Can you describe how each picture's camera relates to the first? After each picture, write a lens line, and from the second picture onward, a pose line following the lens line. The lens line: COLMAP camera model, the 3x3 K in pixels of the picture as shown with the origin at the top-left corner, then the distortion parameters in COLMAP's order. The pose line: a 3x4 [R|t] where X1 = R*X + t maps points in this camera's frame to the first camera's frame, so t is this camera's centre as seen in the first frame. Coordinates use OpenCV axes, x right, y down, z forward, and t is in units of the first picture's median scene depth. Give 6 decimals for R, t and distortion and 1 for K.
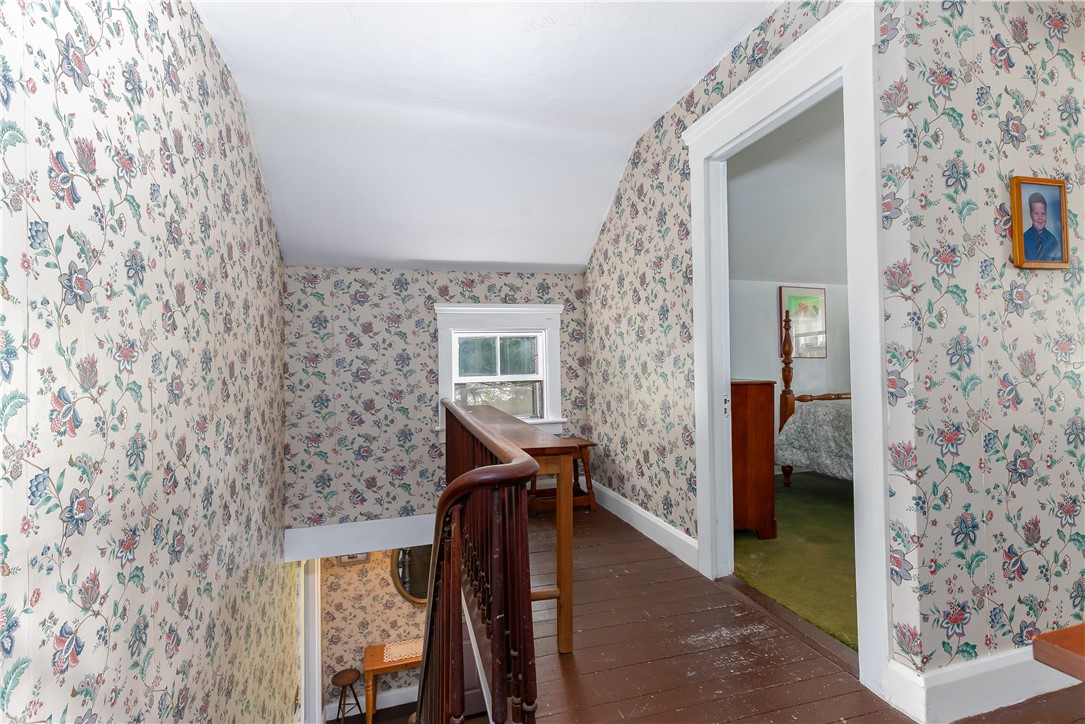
lens RADIAL K [[493.2, 0, 546.8], [0, 493.2, 357.1], [0, 0, 1]] dist [0.002623, 0.000571]
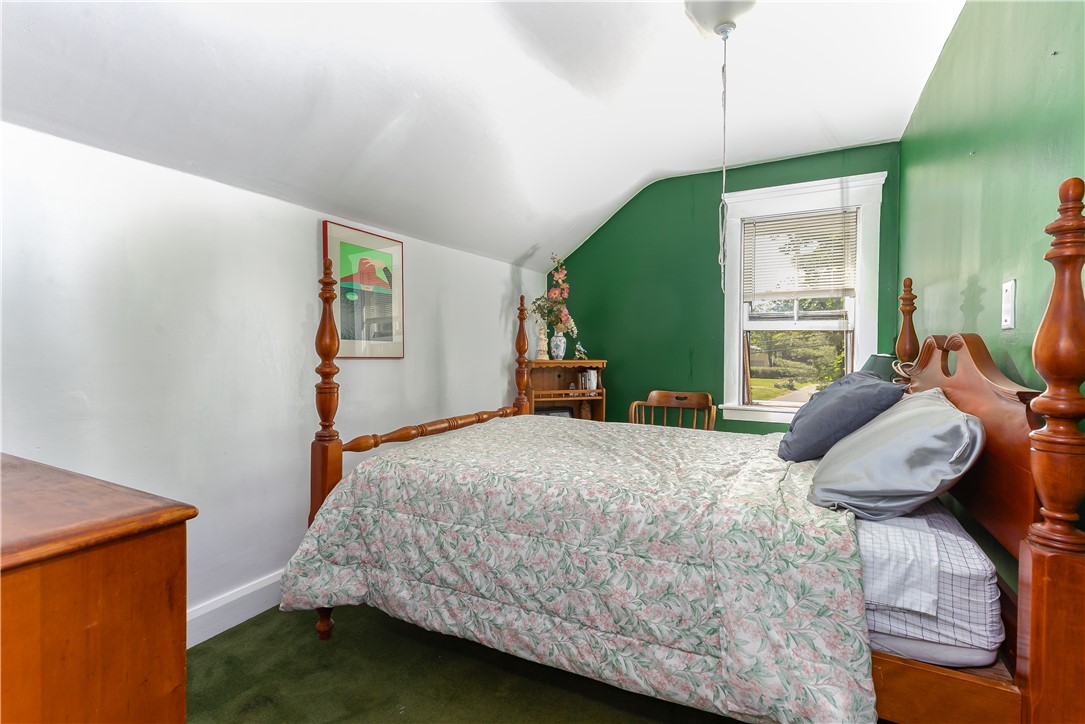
lens RADIAL K [[493.2, 0, 546.0], [0, 493.2, 358.6], [0, 0, 1]] dist [0.002623, 0.000571]
pose [[0.694958, 0.006214, 0.719024, 0.299597], [-0.020691, 0.999721, 0.011360, -0.011952], [-0.718753, -0.022772, 0.694893, 0.536475]]
